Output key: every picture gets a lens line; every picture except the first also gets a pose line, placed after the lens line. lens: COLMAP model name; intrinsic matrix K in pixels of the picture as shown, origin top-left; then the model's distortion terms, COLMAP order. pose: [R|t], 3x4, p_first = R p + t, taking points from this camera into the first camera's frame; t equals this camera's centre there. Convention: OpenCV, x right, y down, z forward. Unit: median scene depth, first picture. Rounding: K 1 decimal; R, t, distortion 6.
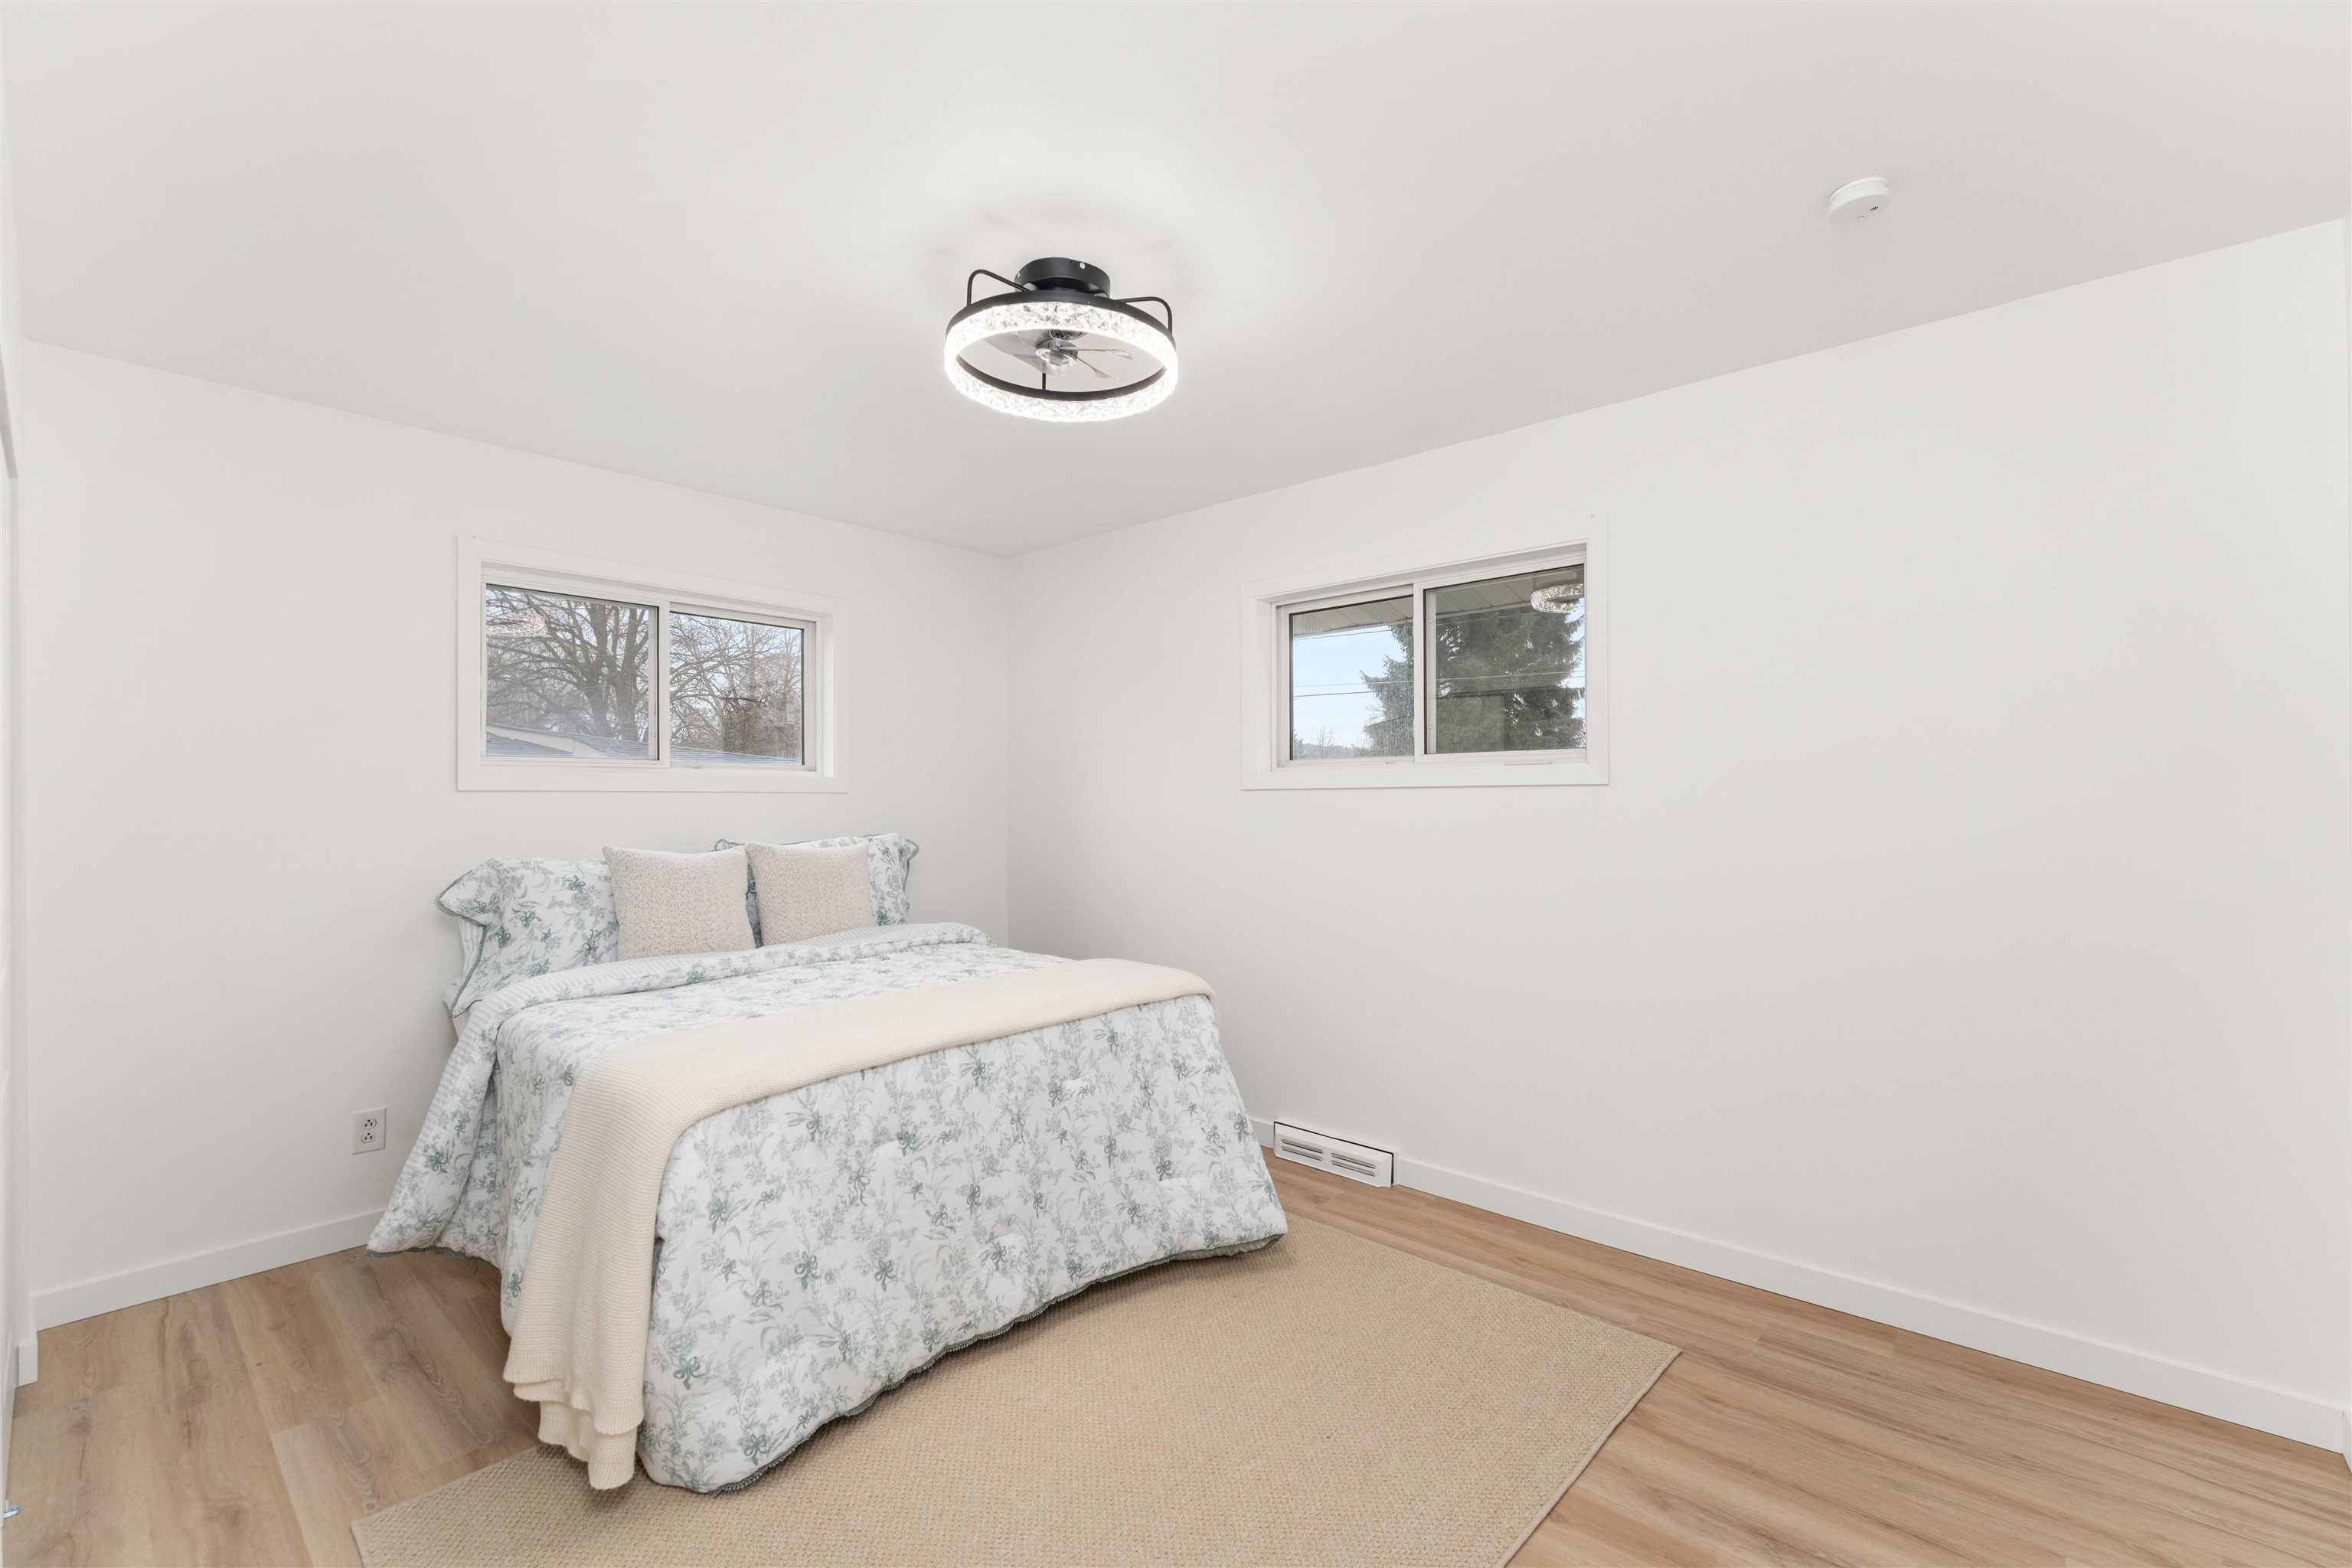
lens RADIAL K [[1013.5, 0, 1176.8], [0, 1013.5, 793.6], [0, 0, 1]] dist [-0.004758, -0.000361]
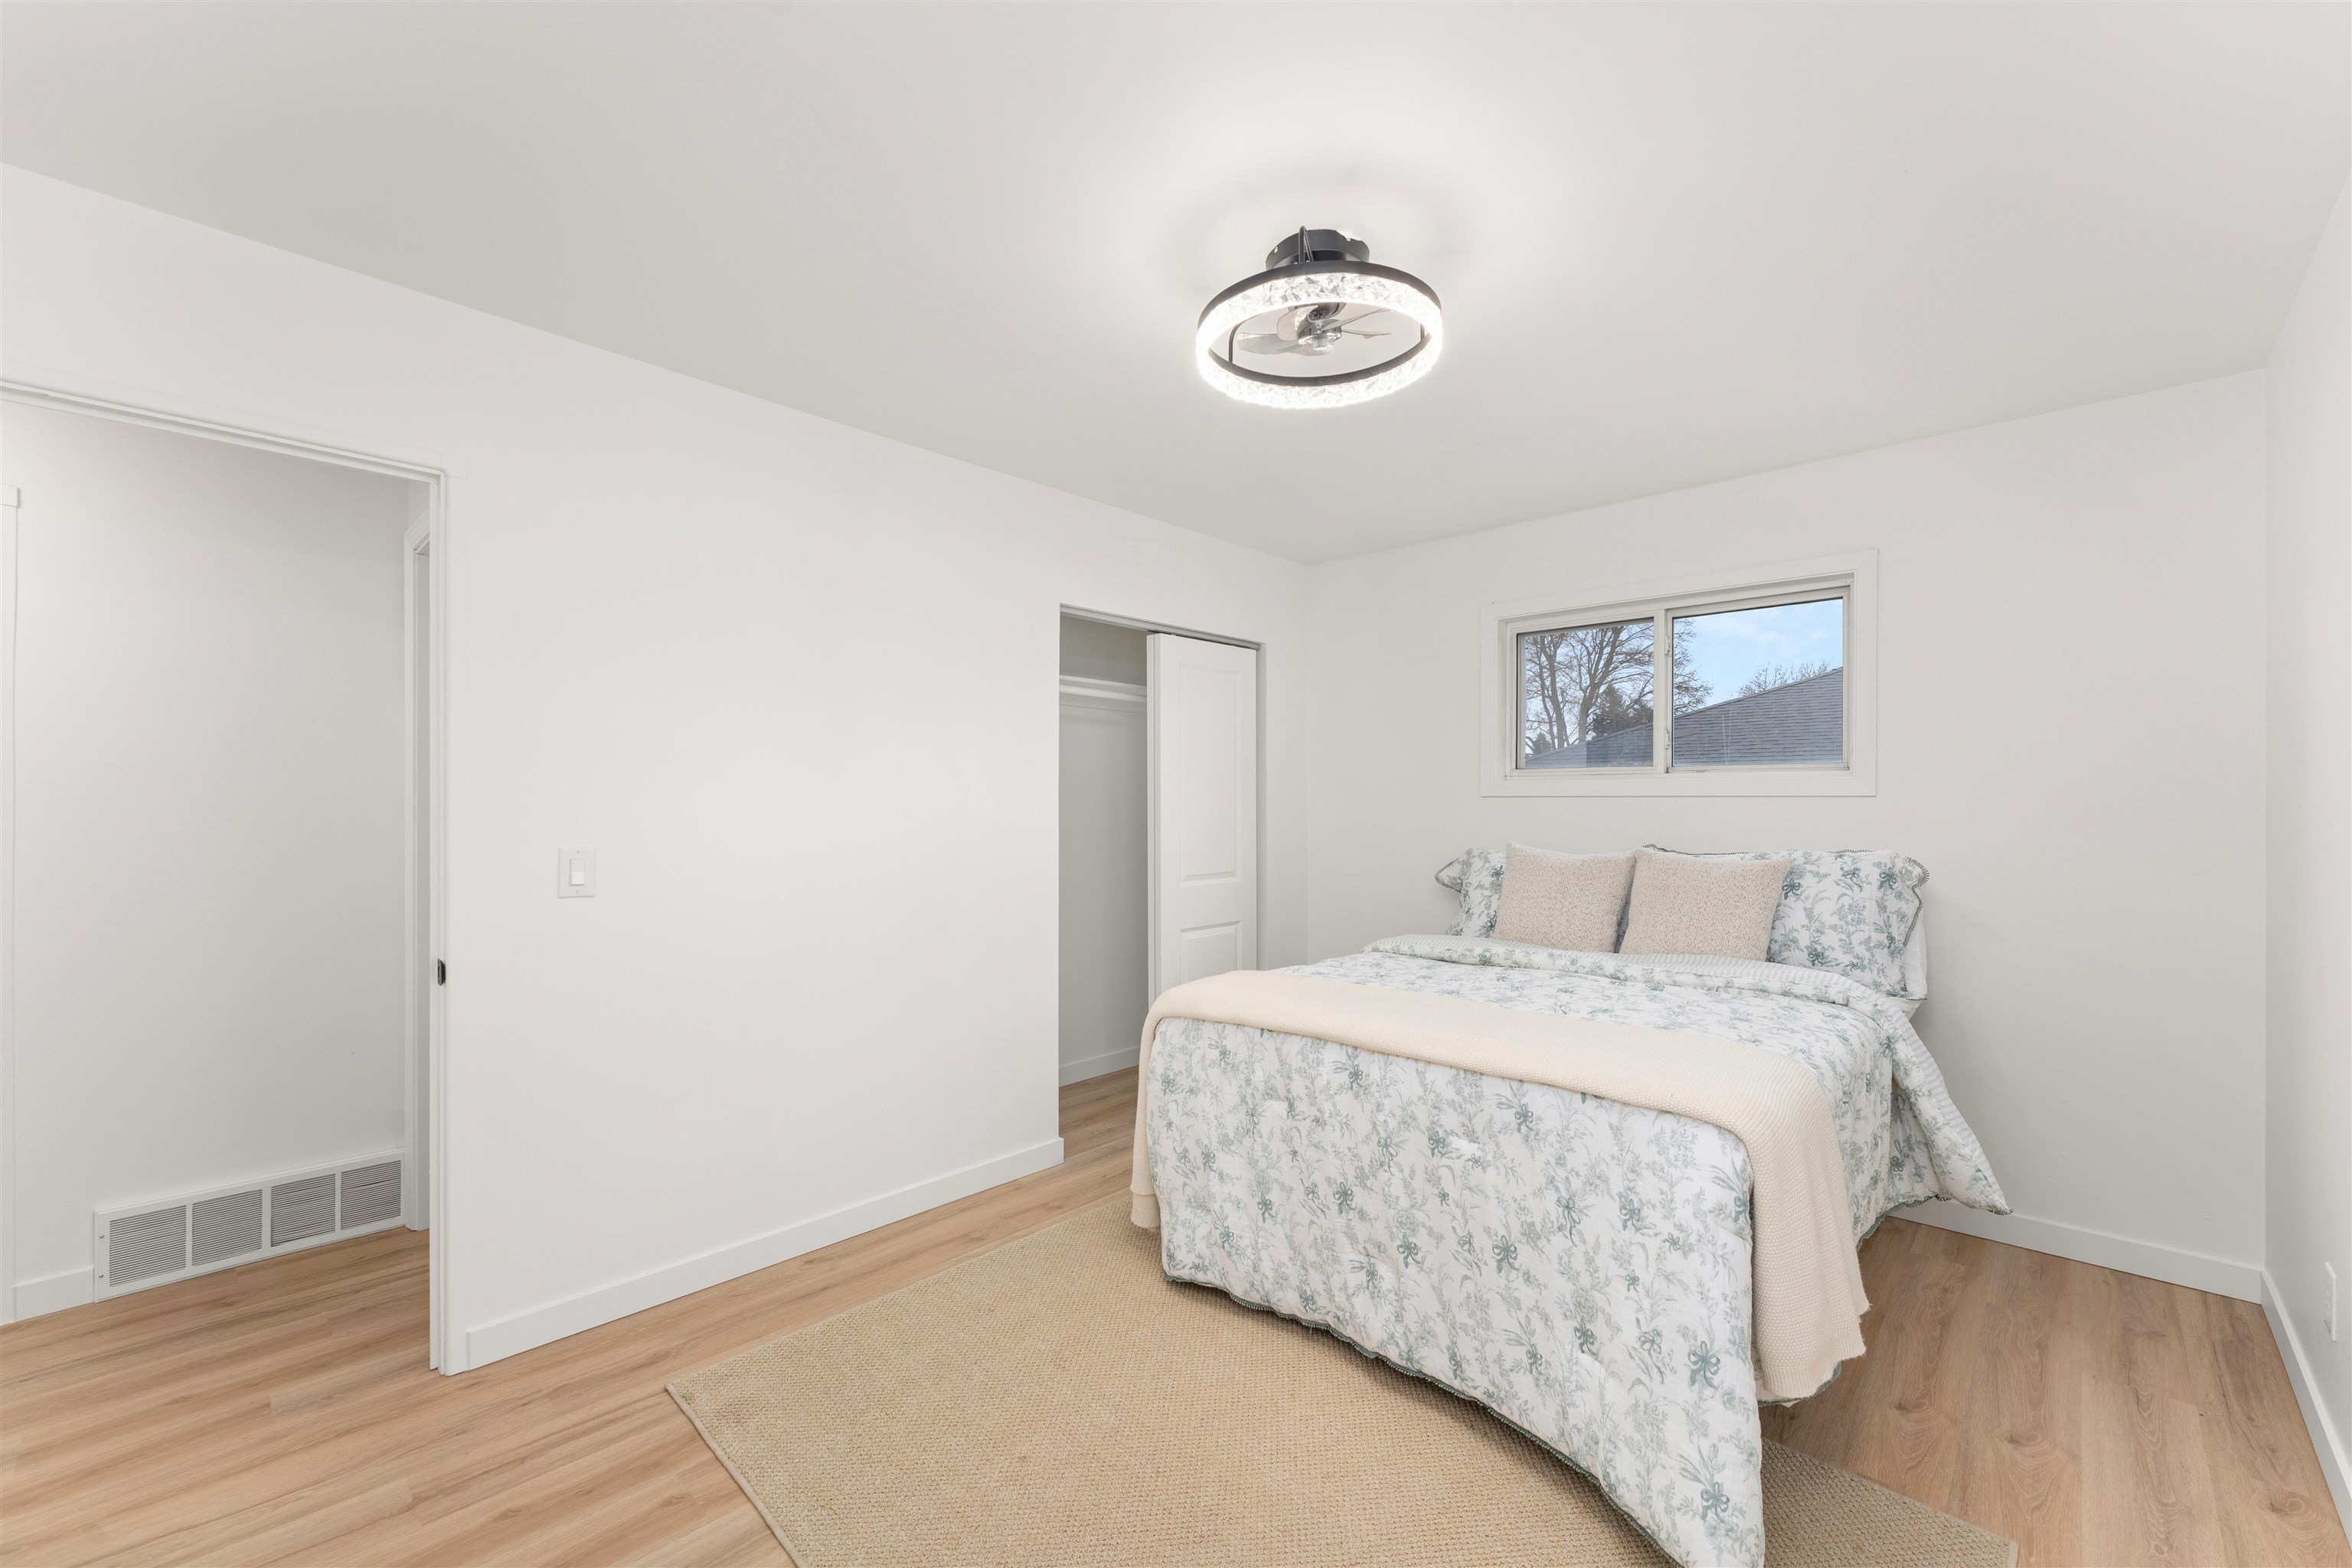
lens RADIAL K [[934.9, 0, 1176.5], [0, 934.9, 789.3], [0, 0, 1]] dist [-0.002028, -0.000263]
pose [[-0.029451, -0.012235, -0.999491, 0.725290], [0.004134, 0.999915, -0.012362, 0.000491], [0.999558, -0.004496, -0.029398, 0.836498]]
